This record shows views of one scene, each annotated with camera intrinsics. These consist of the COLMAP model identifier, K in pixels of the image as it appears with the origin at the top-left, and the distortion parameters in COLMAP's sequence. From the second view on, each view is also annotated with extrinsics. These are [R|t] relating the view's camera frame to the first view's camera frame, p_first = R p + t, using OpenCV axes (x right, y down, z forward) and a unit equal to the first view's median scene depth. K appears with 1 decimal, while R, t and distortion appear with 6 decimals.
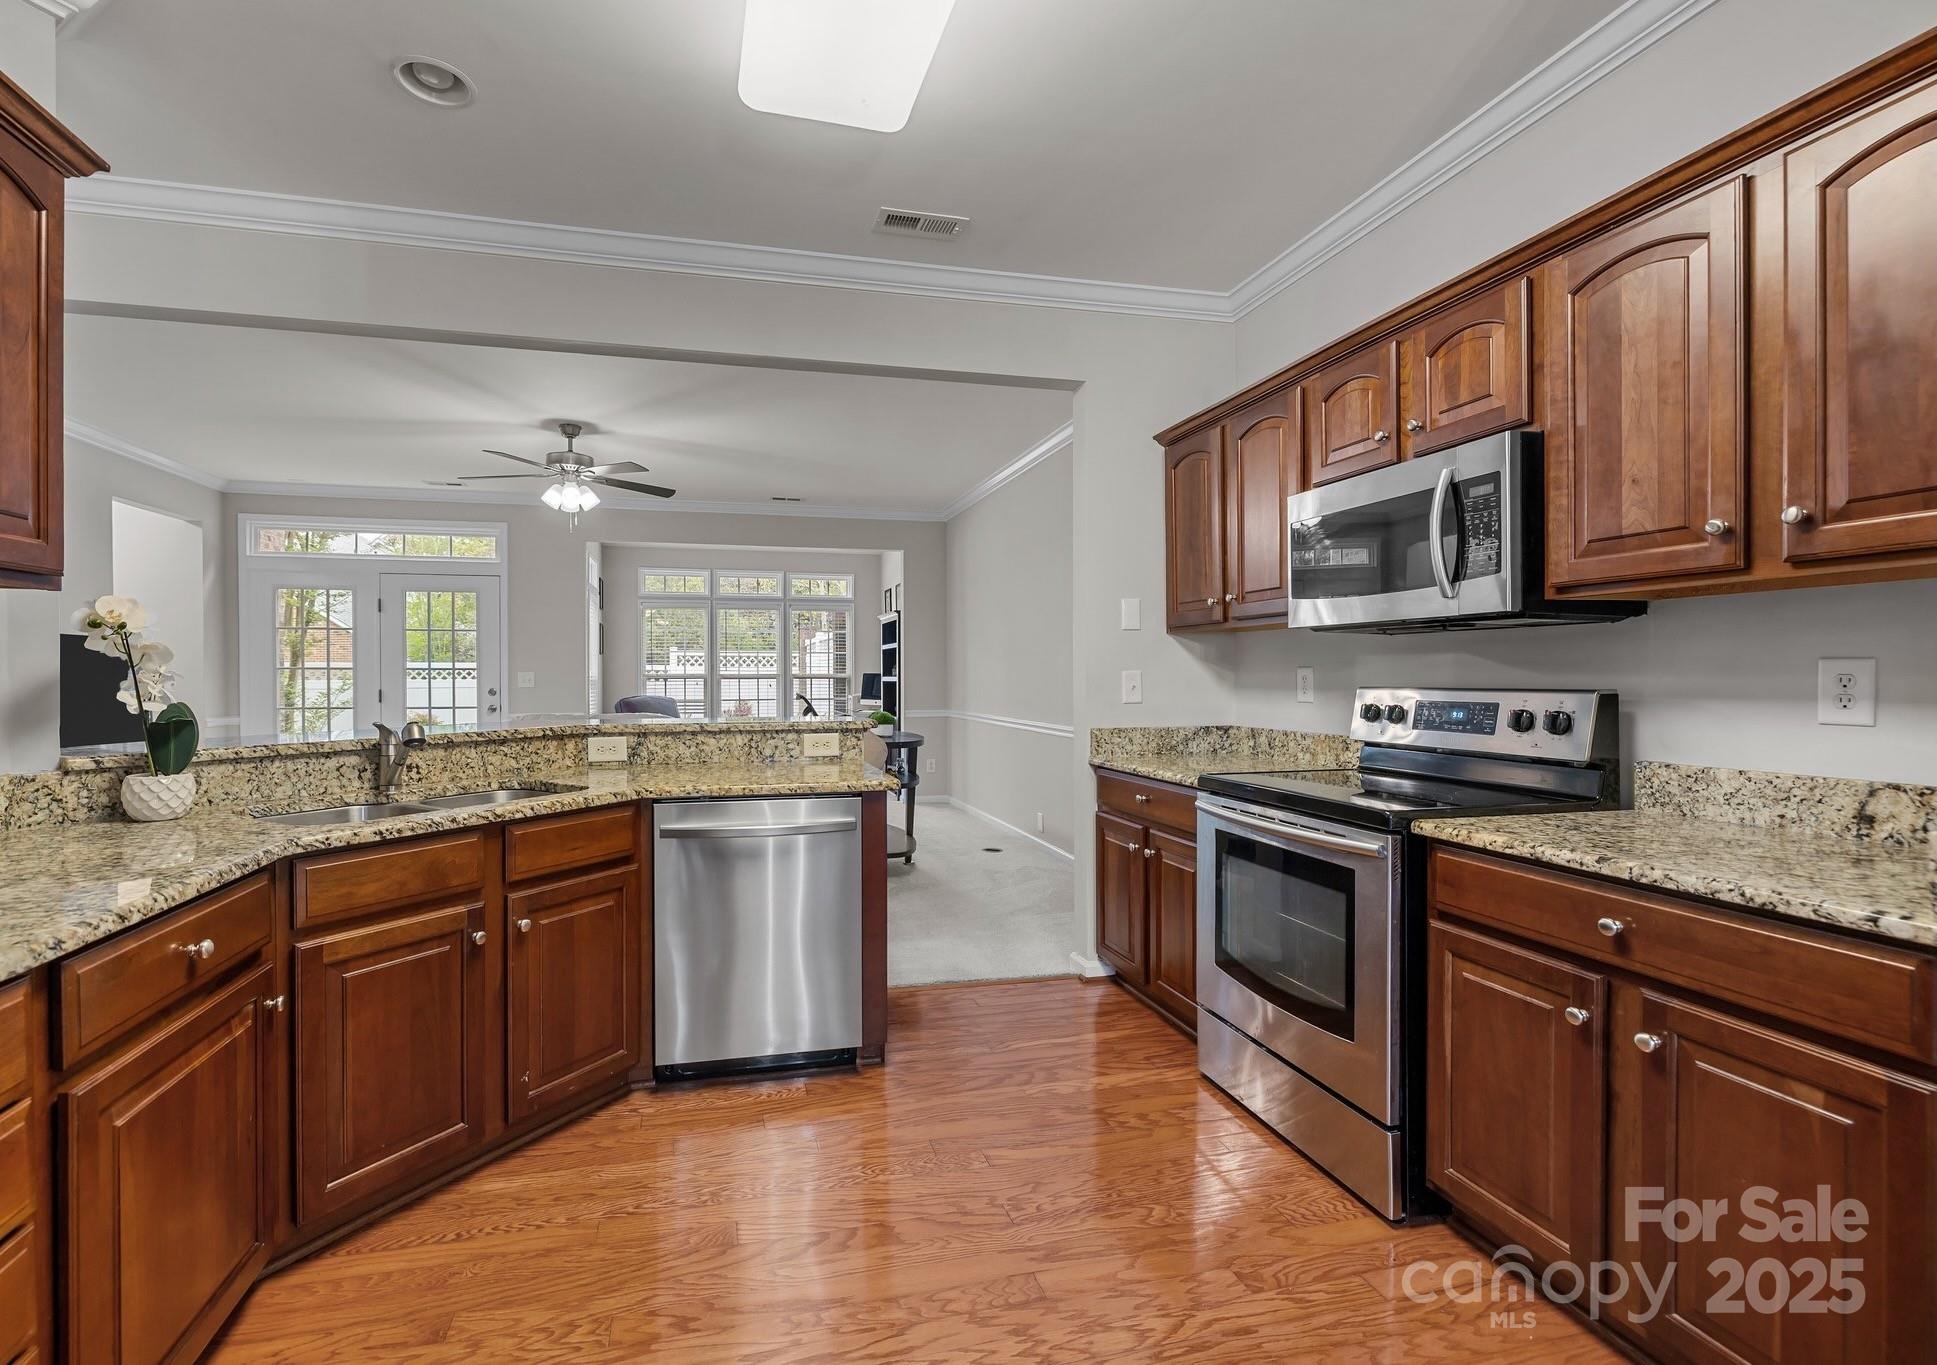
lens RADIAL K [[861.0, 0, 902.2], [0, 861.0, 684.8], [0, 0, 1]] dist [-0.003012, -0.001050]
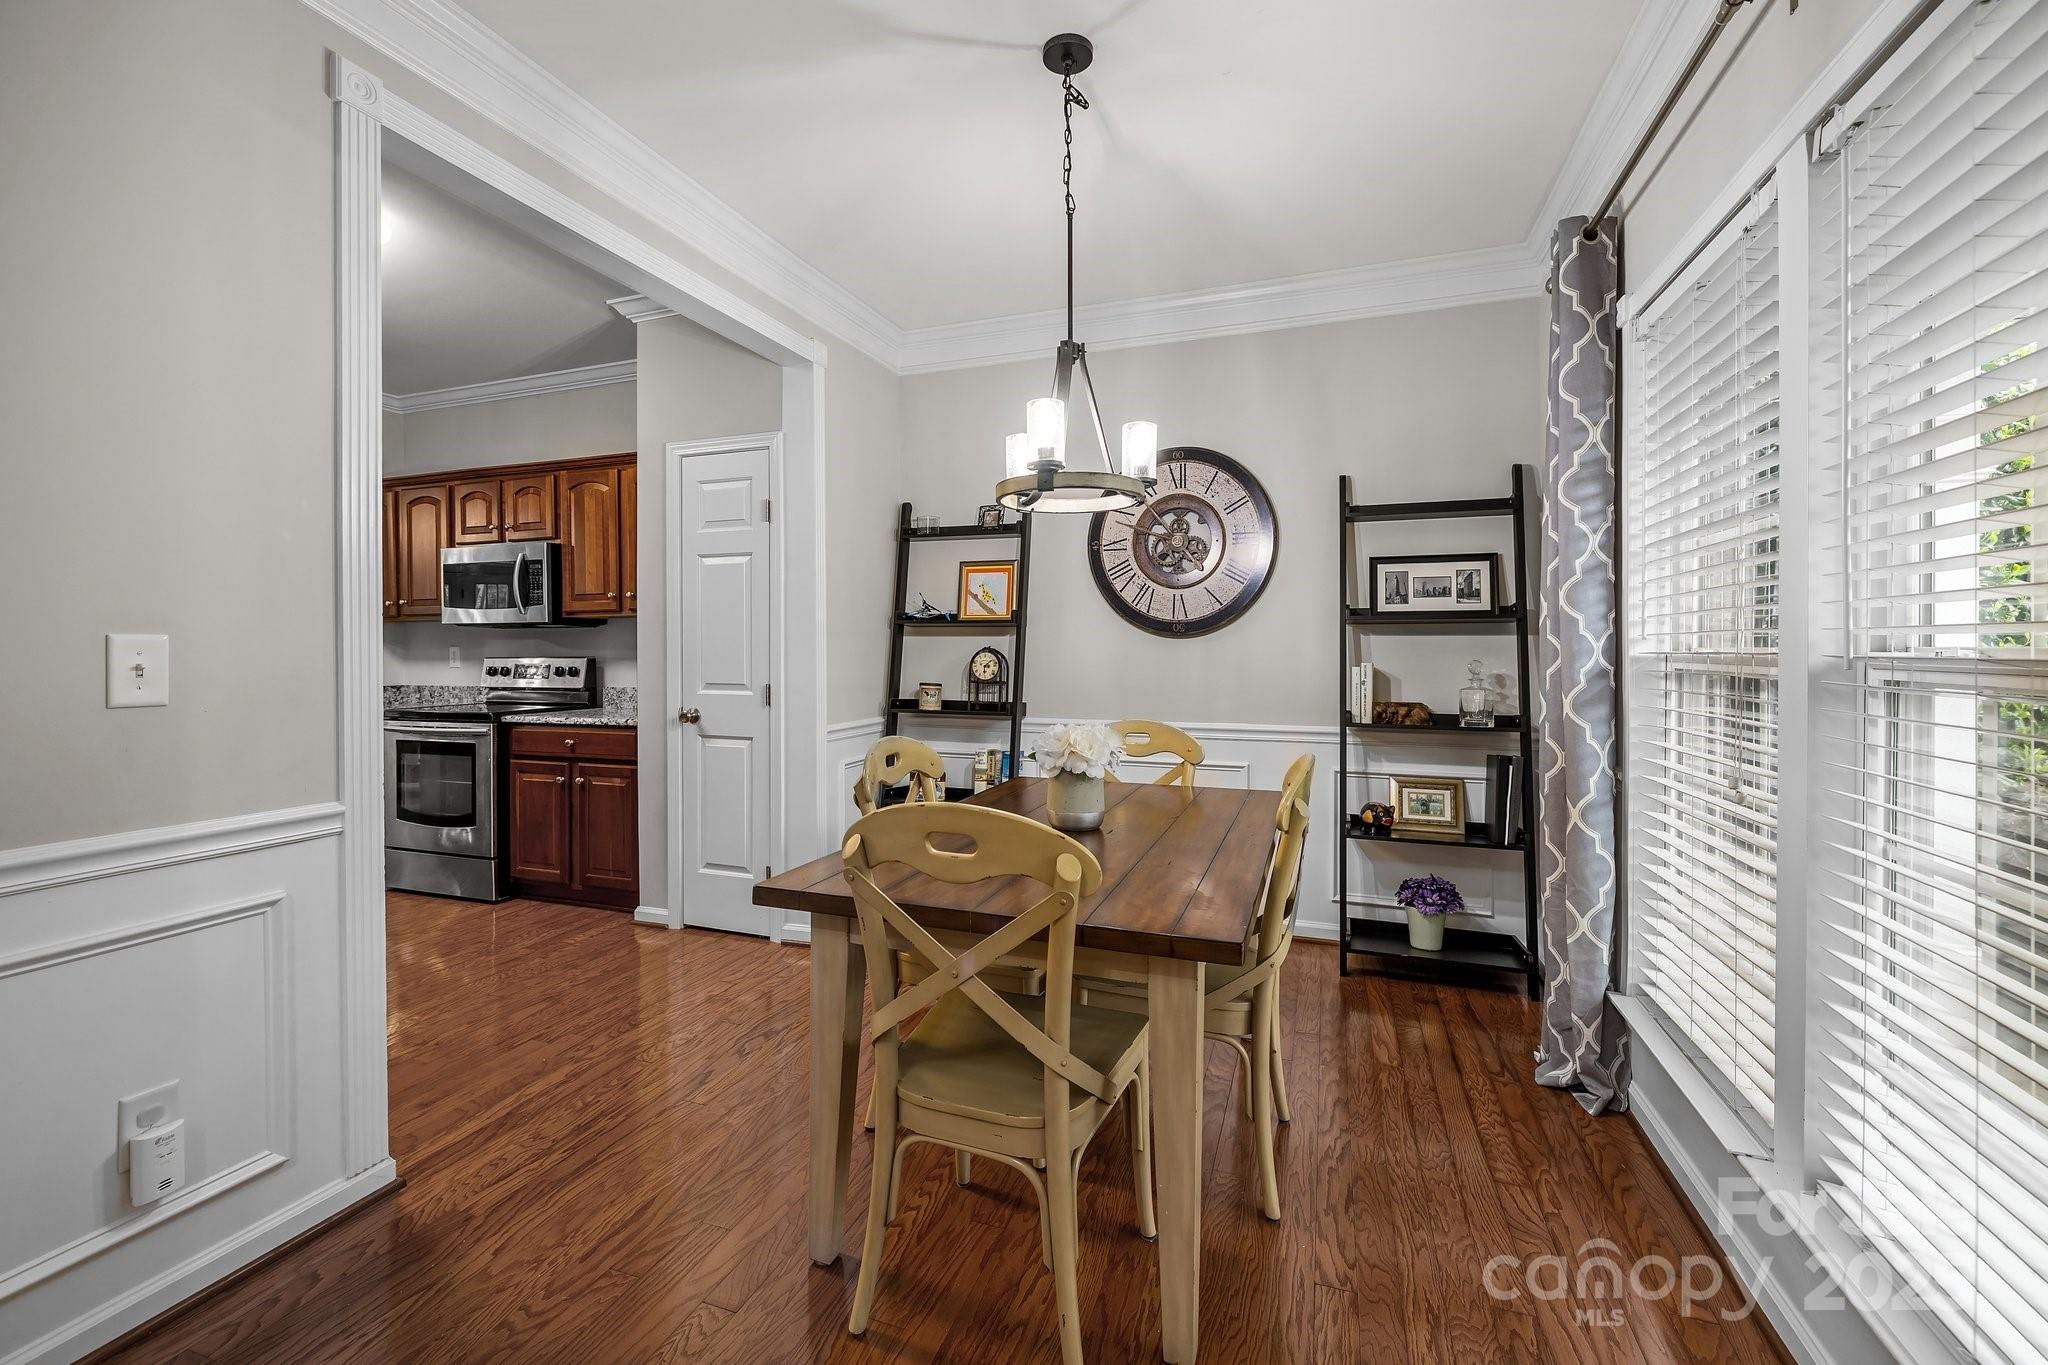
lens RADIAL K [[884.8, 0, 1013.9], [0, 884.8, 653.9], [0, 0, 1]] dist [-0.000437, -0.000251]
pose [[0.552088, -0.004777, 0.833772, -0.534232], [0.012806, 0.999914, -0.002751, 0.019397], [-0.833688, 0.012196, 0.552102, -1.257206]]
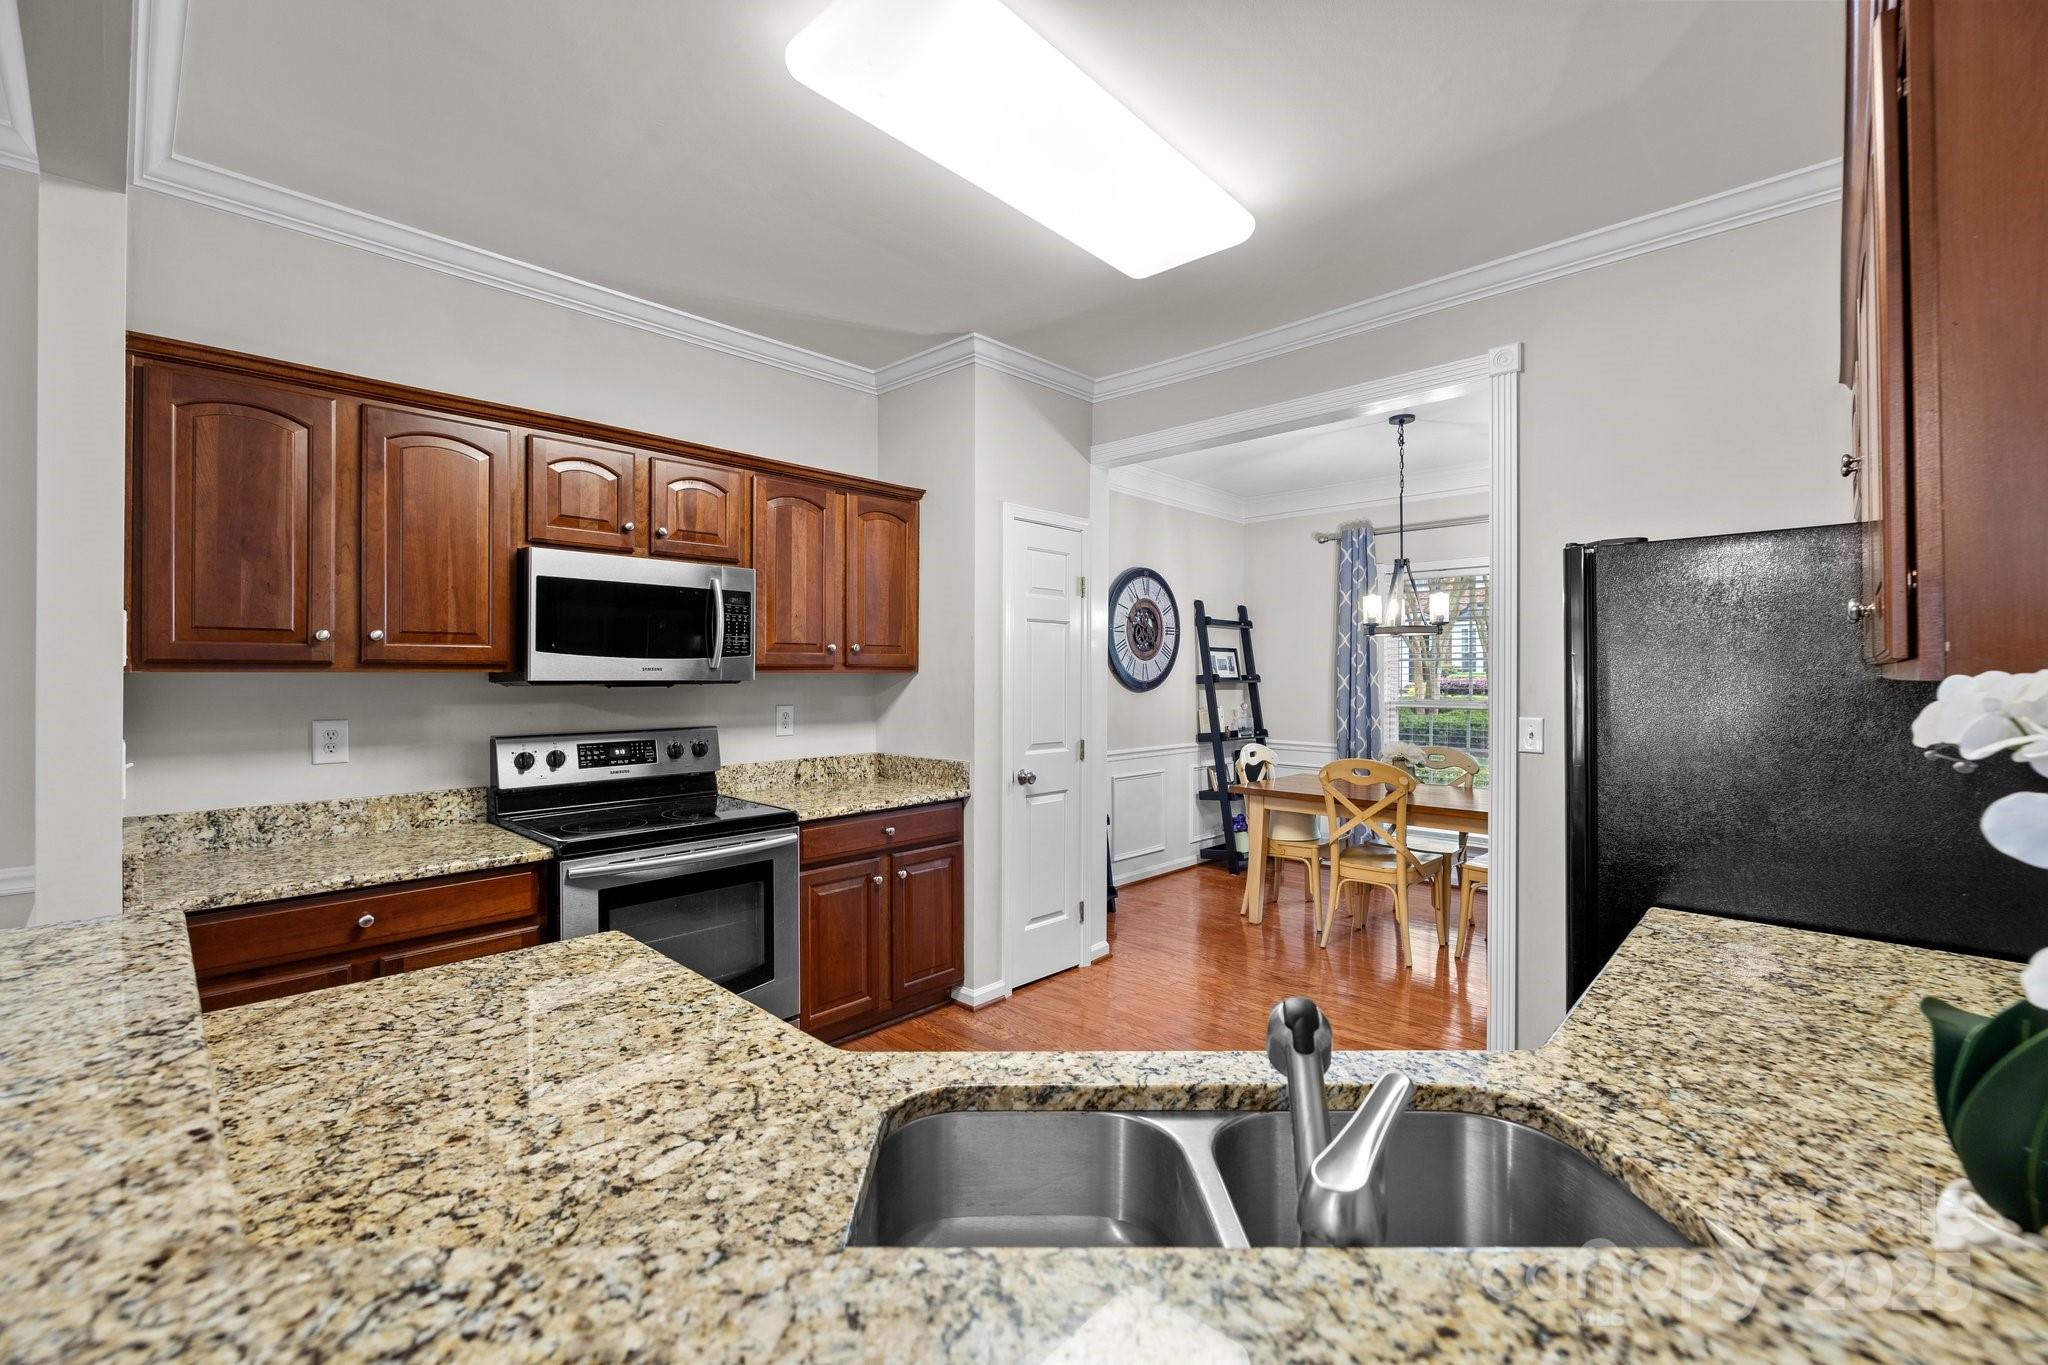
lens RADIAL K [[853.7, 0, 1024.0], [0, 853.7, 682.5], [0, 0, 1]] dist [0.000915, 0.000006]
pose [[-0.552495, -0.008136, 0.833477, -0.876077], [0.008909, 0.999838, 0.015666, -0.097408], [-0.833469, 0.016081, -0.552333, 1.401538]]
